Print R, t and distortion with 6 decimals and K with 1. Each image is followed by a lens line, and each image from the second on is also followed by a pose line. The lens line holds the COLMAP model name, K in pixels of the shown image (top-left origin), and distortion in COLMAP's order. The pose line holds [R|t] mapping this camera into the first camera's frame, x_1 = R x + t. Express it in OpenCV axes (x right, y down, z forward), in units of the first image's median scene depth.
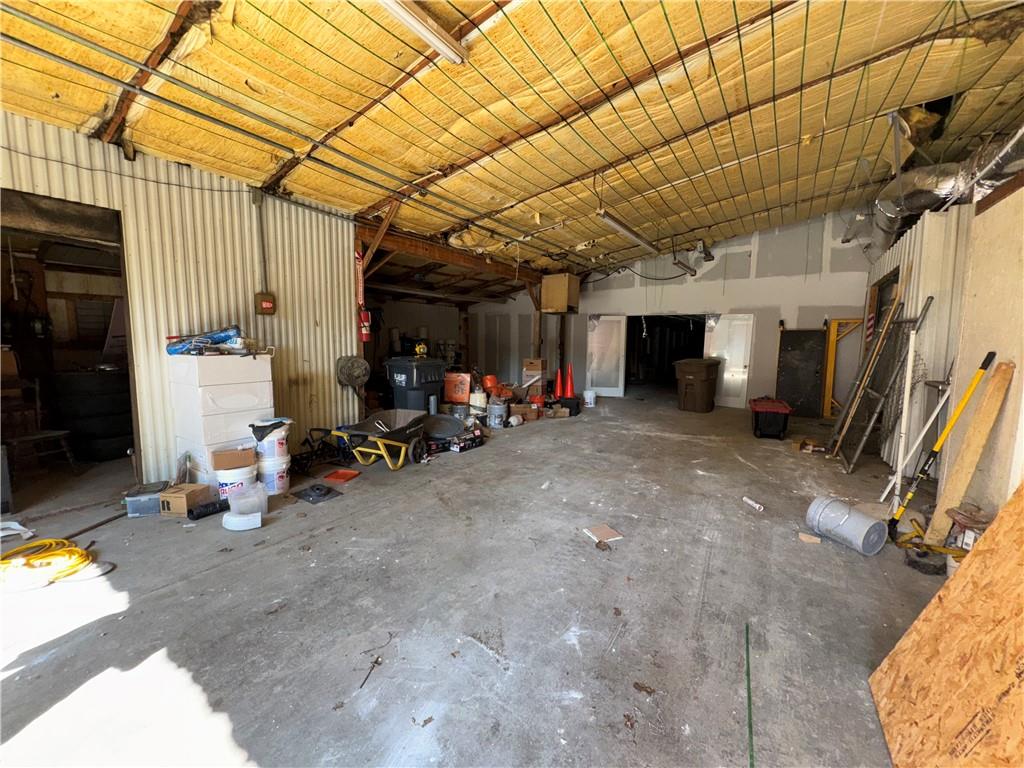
lens RADIAL K [[407.3, 0, 508.6], [0, 407.3, 383.3], [0, 0, 1]] dist [-0.002381, 0.000715]
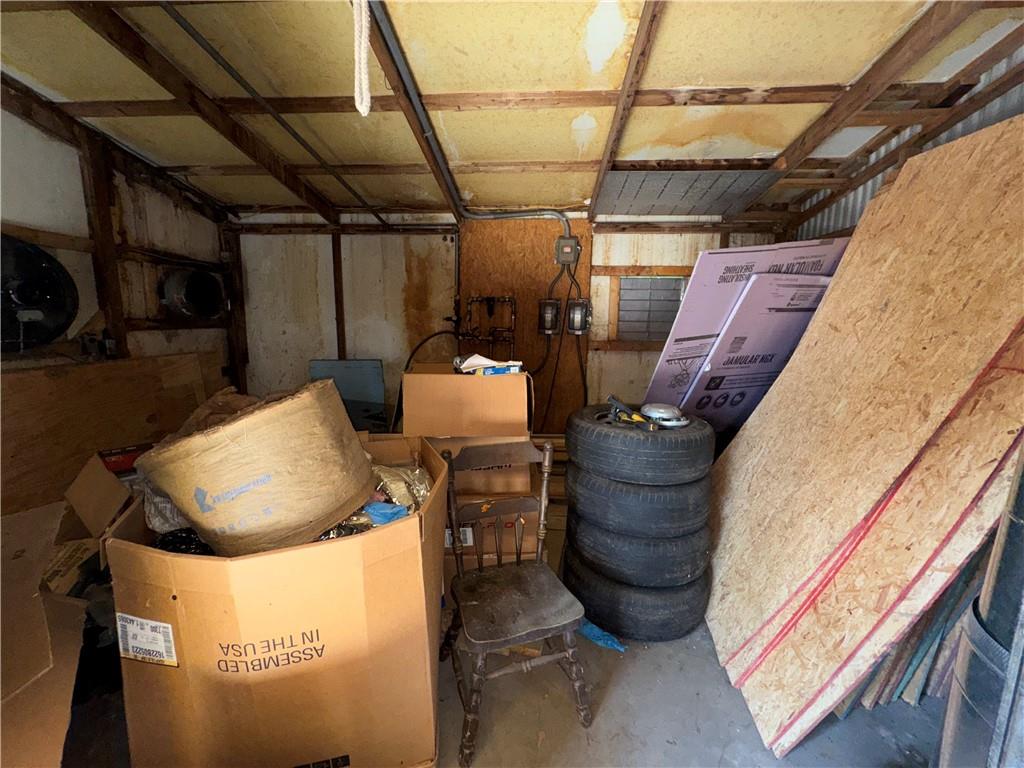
lens RADIAL K [[407.3, 0, 511.5], [0, 407.3, 382.9], [0, 0, 1]] dist [-0.002381, 0.000715]
pose [[0.502146, 0.132157, -0.854625, -0.595591], [-0.098231, 0.990574, 0.095463, -0.083329], [0.859186, 0.036014, 0.510395, 0.542995]]
